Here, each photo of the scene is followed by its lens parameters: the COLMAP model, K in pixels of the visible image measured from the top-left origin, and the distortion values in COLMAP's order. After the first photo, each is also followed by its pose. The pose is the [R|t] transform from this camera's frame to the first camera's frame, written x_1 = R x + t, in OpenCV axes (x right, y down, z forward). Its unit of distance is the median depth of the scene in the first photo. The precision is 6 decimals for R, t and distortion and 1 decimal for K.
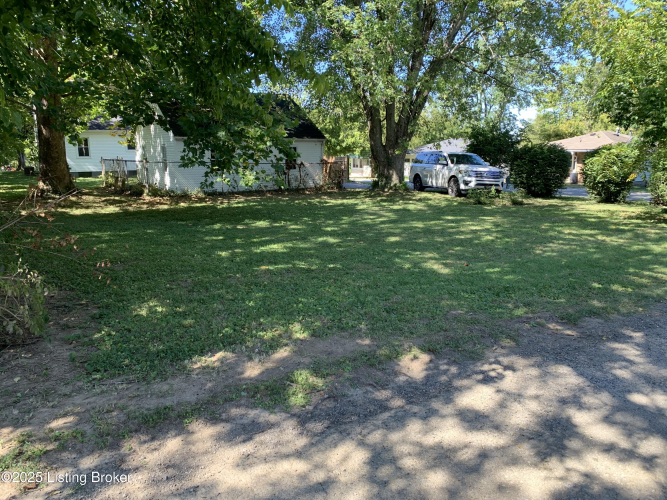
lens RADIAL K [[498.2, 0, 331.8], [0, 498.2, 247.8], [0, 0, 1]] dist [-0.013021, 0.004156]
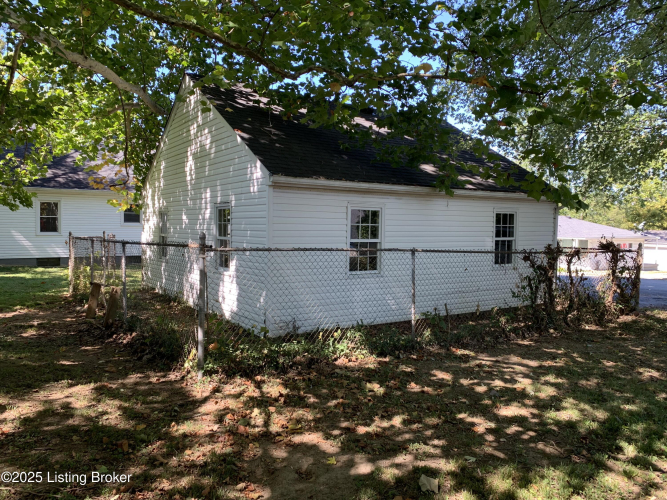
lens RADIAL K [[498.2, 0, 335.7], [0, 498.2, 251.2], [0, 0, 1]] dist [-0.013021, 0.004156]
pose [[0.999458, 0.018094, 0.027517, -0.067917], [-0.013402, 0.986694, -0.162037, -0.027973], [-0.030082, 0.161580, 0.986401, 0.160809]]
